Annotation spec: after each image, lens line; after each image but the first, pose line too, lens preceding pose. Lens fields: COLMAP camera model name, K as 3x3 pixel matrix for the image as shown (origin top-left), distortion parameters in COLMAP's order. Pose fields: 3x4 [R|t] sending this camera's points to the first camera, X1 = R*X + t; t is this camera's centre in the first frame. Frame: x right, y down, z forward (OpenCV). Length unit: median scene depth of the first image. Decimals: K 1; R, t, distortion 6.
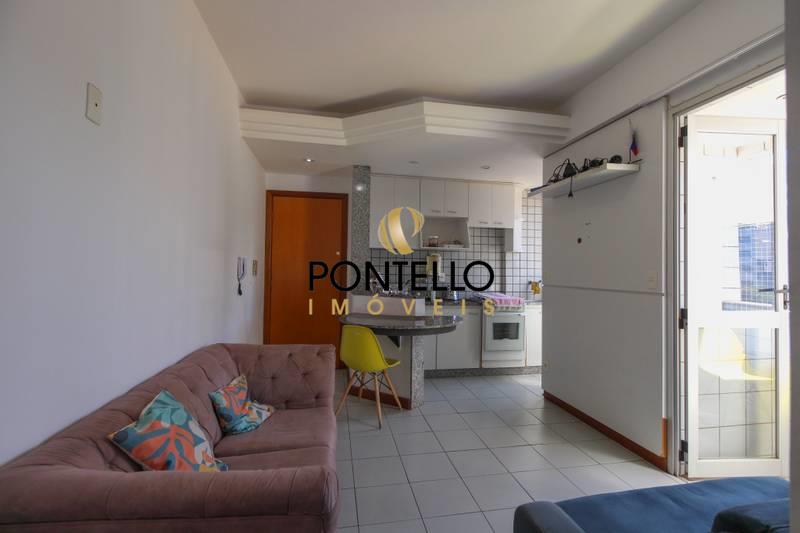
lens RADIAL K [[364.8, 0, 399.4], [0, 364.8, 267.2], [0, 0, 1]] dist [0.011179, -0.006149]
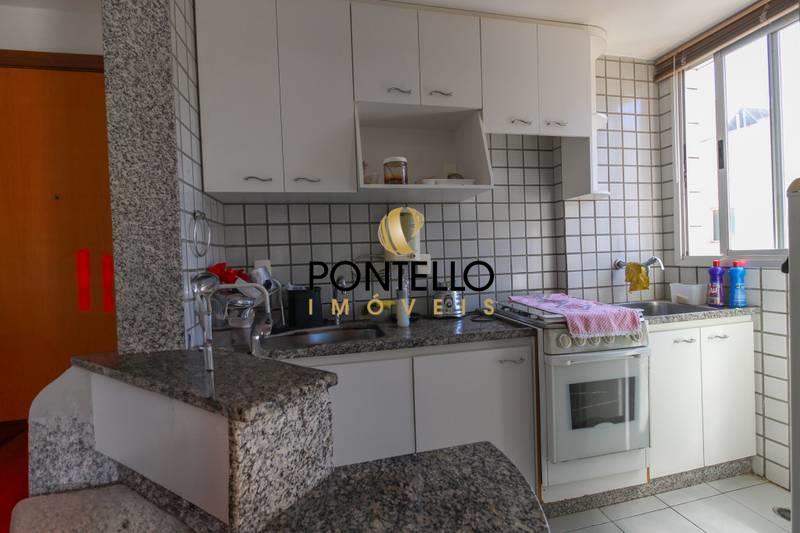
lens RADIAL K [[364.8, 0, 405.8], [0, 364.8, 262.1], [0, 0, 1]] dist [0.011179, -0.006149]
pose [[0.997392, -0.053069, 0.048911, 0.078268], [0.051725, 0.998259, 0.028353, 0.012712], [-0.050331, -0.025749, 0.998401, 0.605107]]
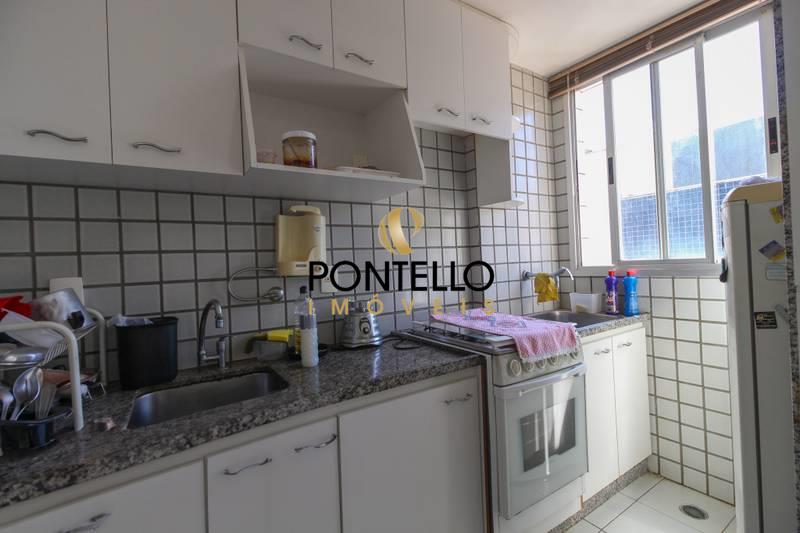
lens RADIAL K [[364.8, 0, 402.9], [0, 364.8, 262.7], [0, 0, 1]] dist [0.011179, -0.006149]
pose [[0.916618, -0.054823, 0.395987, 0.048913], [0.053585, 0.998462, 0.014196, 0.012200], [-0.396156, 0.008206, 0.918147, 0.704697]]
